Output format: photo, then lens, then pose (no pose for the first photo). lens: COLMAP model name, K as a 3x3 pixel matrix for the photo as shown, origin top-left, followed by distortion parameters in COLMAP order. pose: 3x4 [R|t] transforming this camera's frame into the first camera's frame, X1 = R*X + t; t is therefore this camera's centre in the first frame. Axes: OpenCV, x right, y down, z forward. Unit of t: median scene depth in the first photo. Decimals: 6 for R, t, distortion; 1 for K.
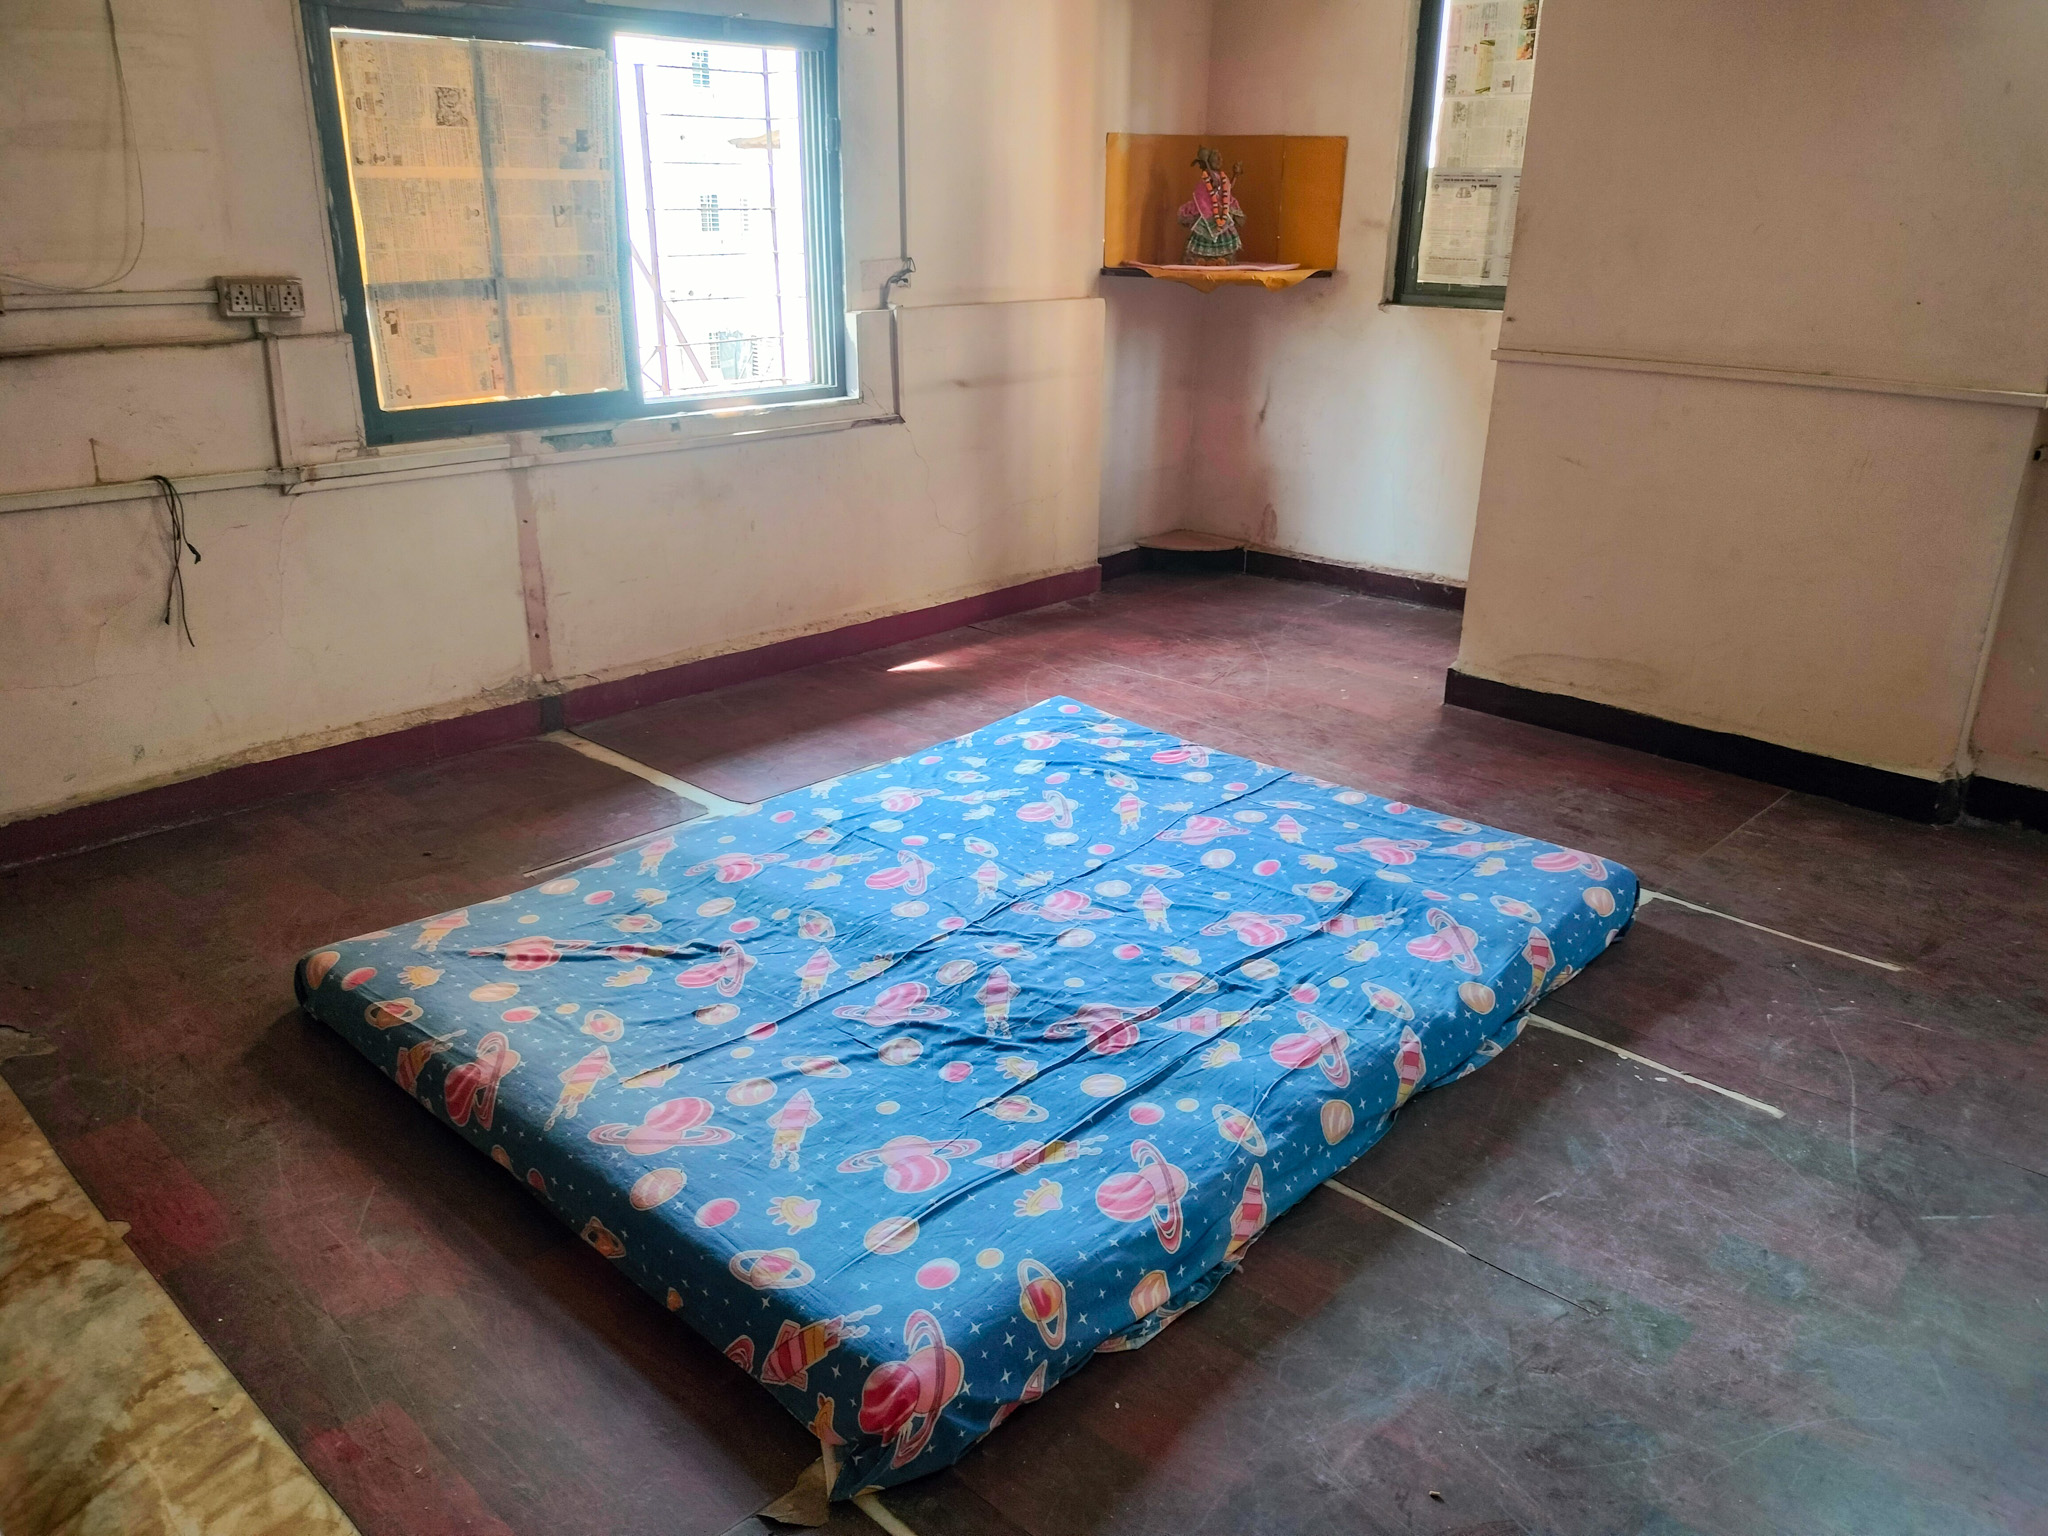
lens RADIAL K [[1520.6, 0, 1021.5], [0, 1520.6, 771.3], [0, 0, 1]] dist [0.068674, -0.111093]
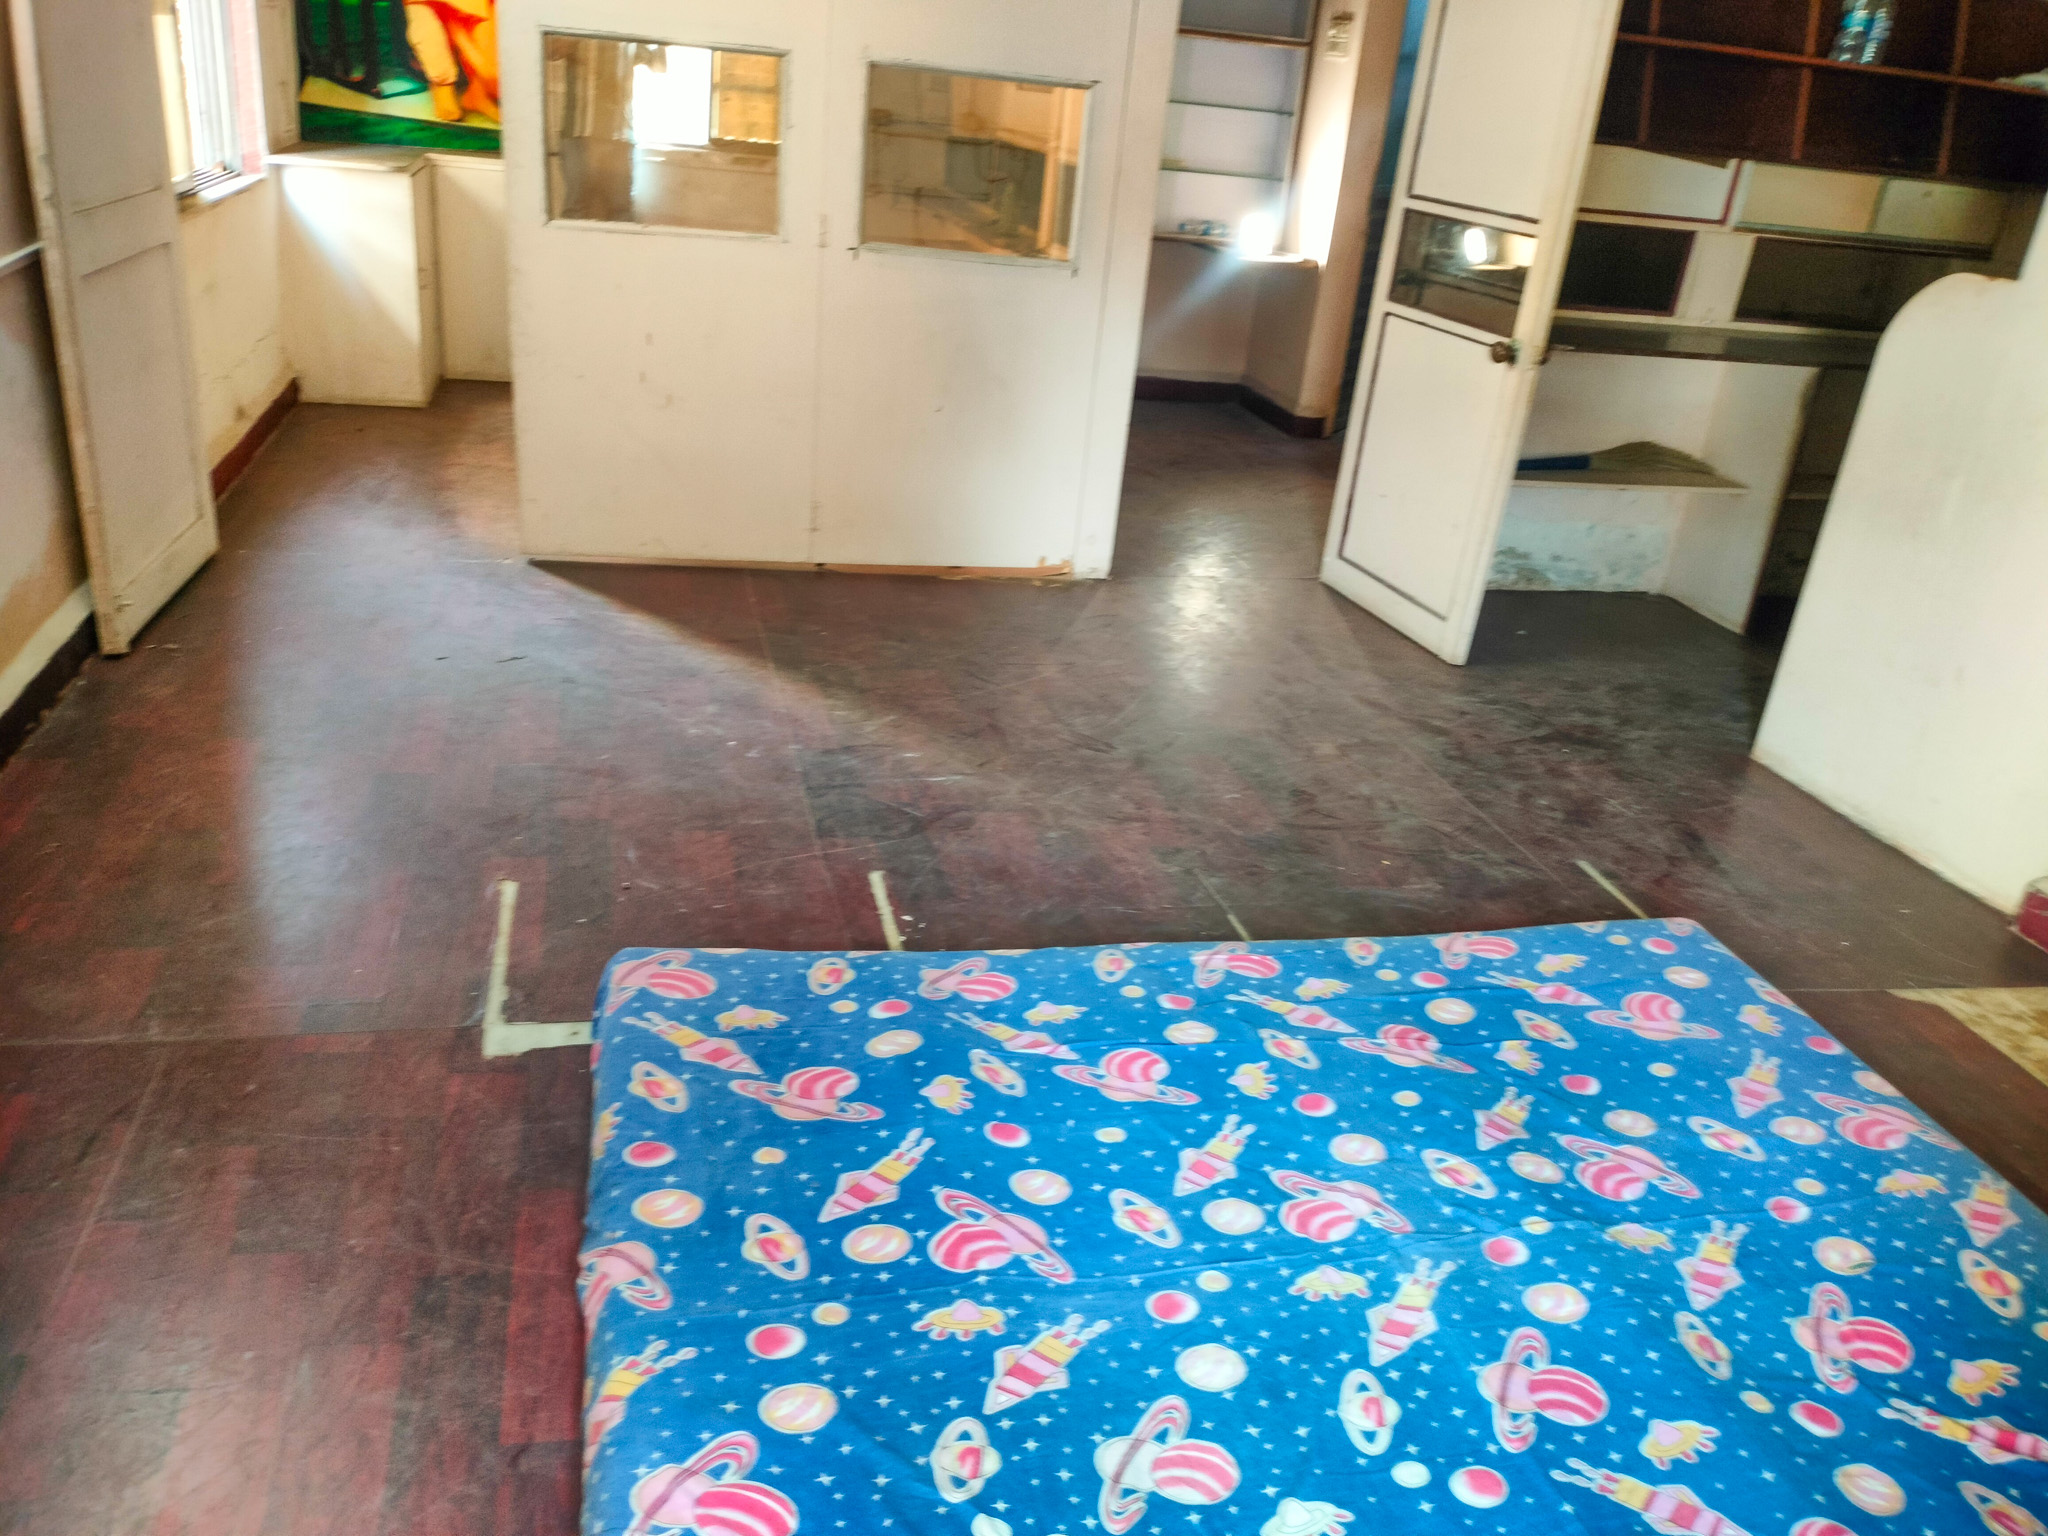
lens RADIAL K [[1573.5, 0, 1024.0], [0, 1573.5, 768.0], [0, 0, 1]] dist [0.068483, -0.091374]
pose [[-0.833294, -0.309457, 0.458102, -0.100351], [0.086735, 0.745204, 0.661172, -0.445813], [-0.545983, 0.590684, -0.594133, 1.115161]]
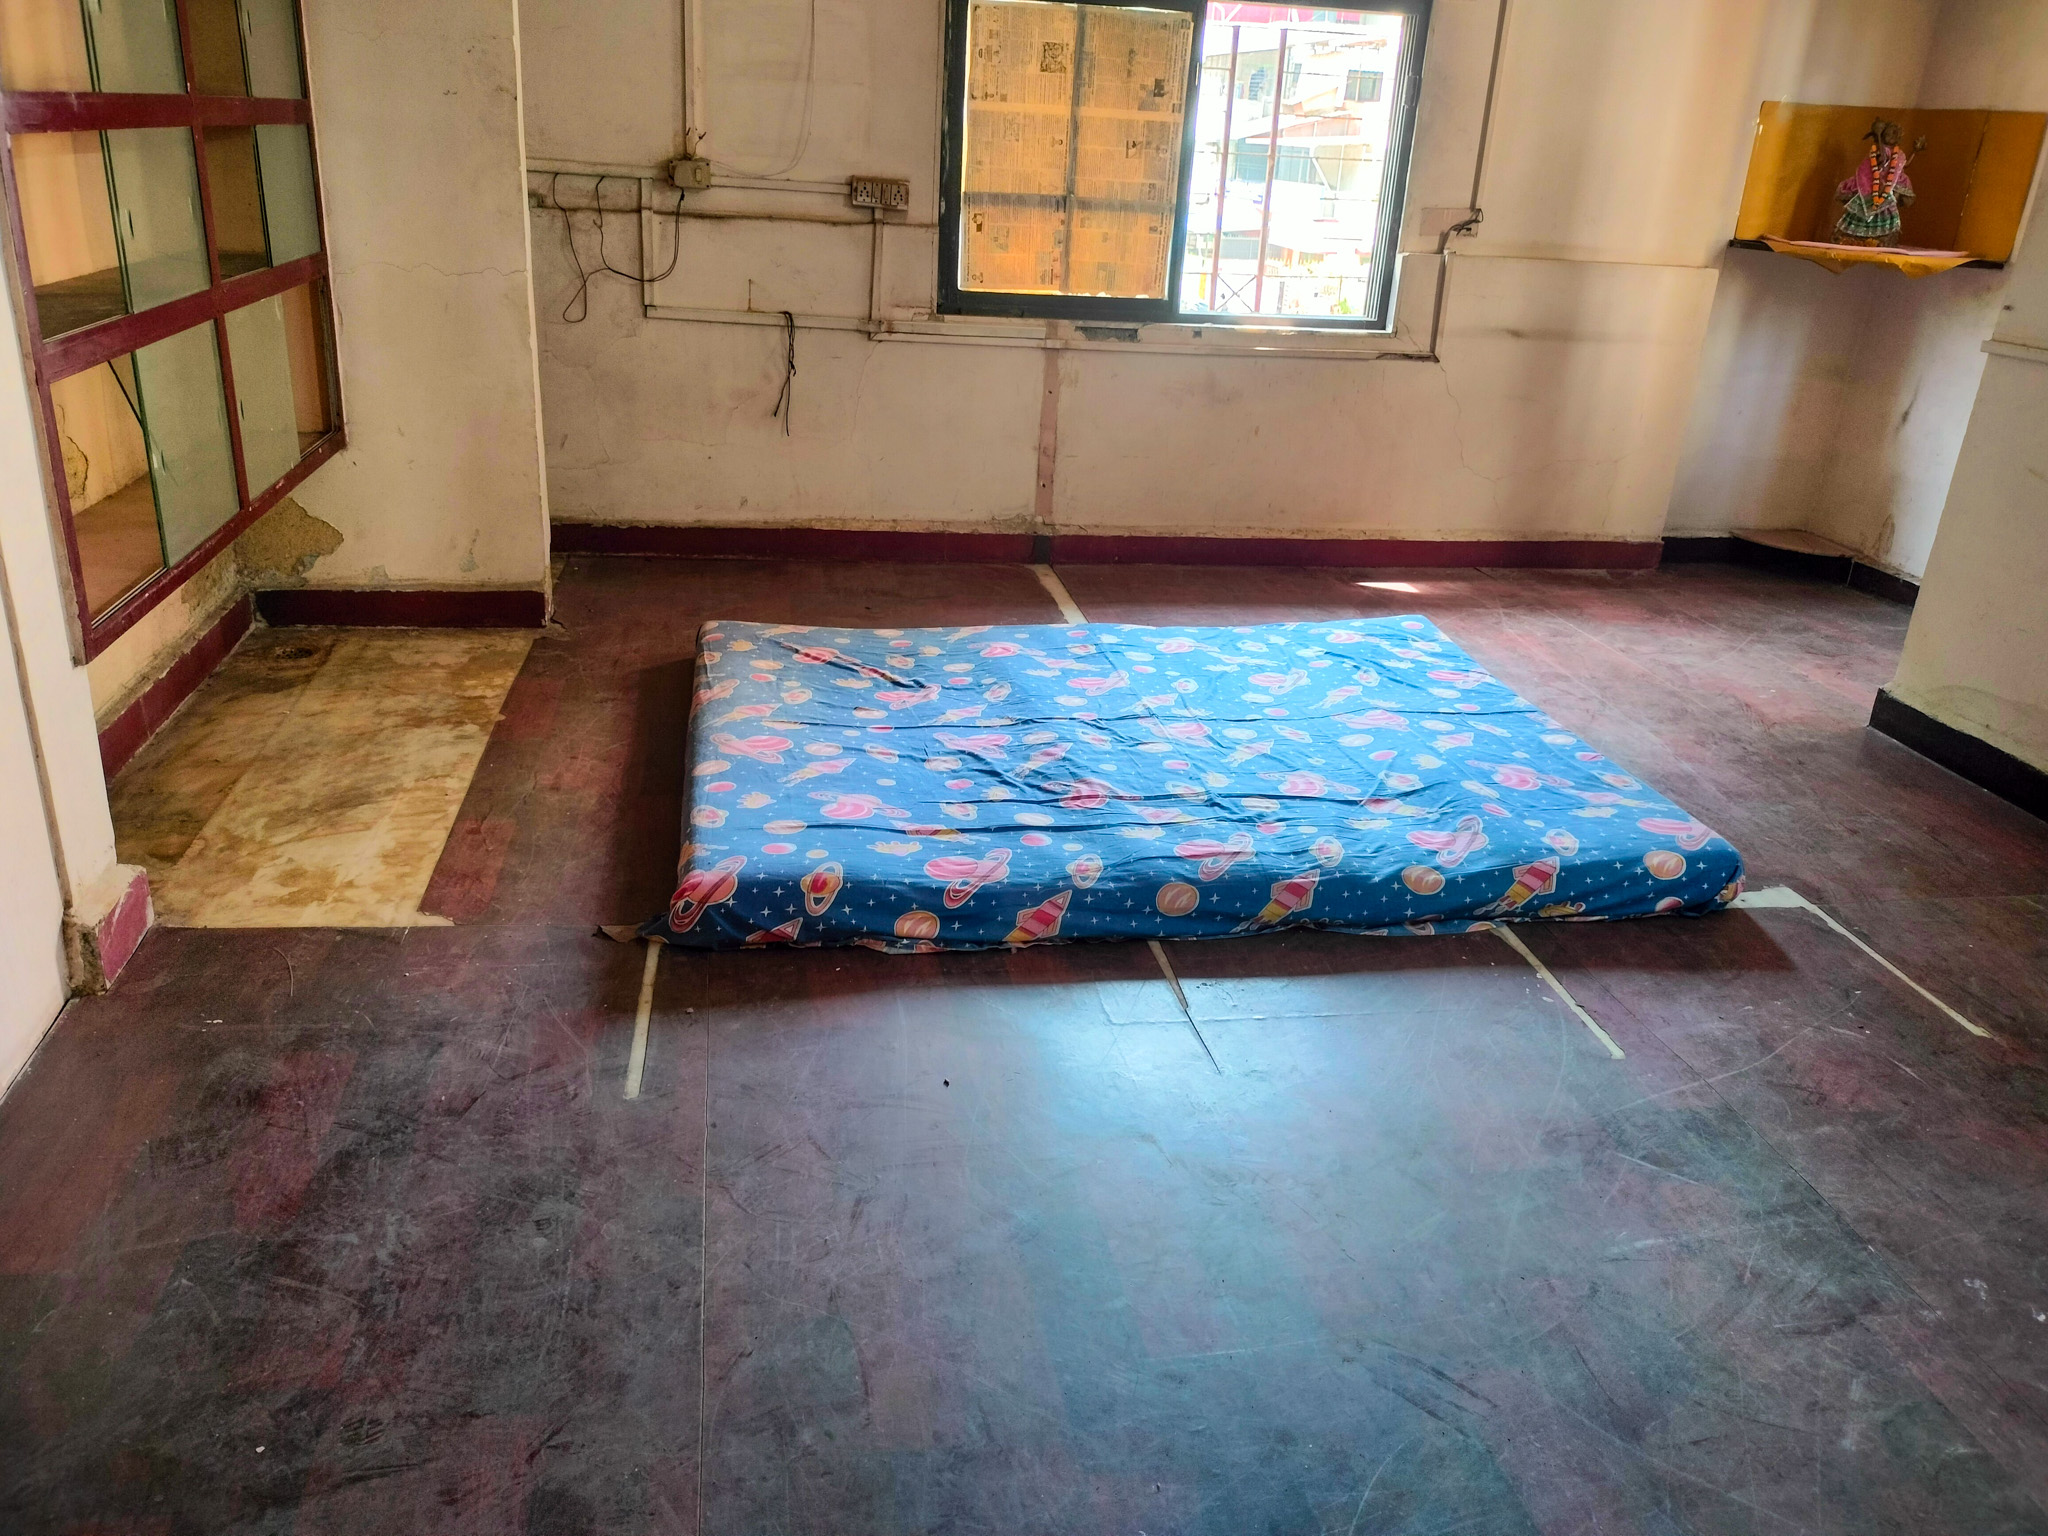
lens RADIAL K [[1516.5, 0, 1024.0], [0, 1516.5, 768.0], [0, 0, 1]] dist [0.068131, -0.109138]
pose [[0.796906, 0.259733, -0.545417, 0.466265], [-0.256966, 0.962844, 0.083065, 0.040387], [0.546726, 0.073958, 0.834039, -0.038522]]
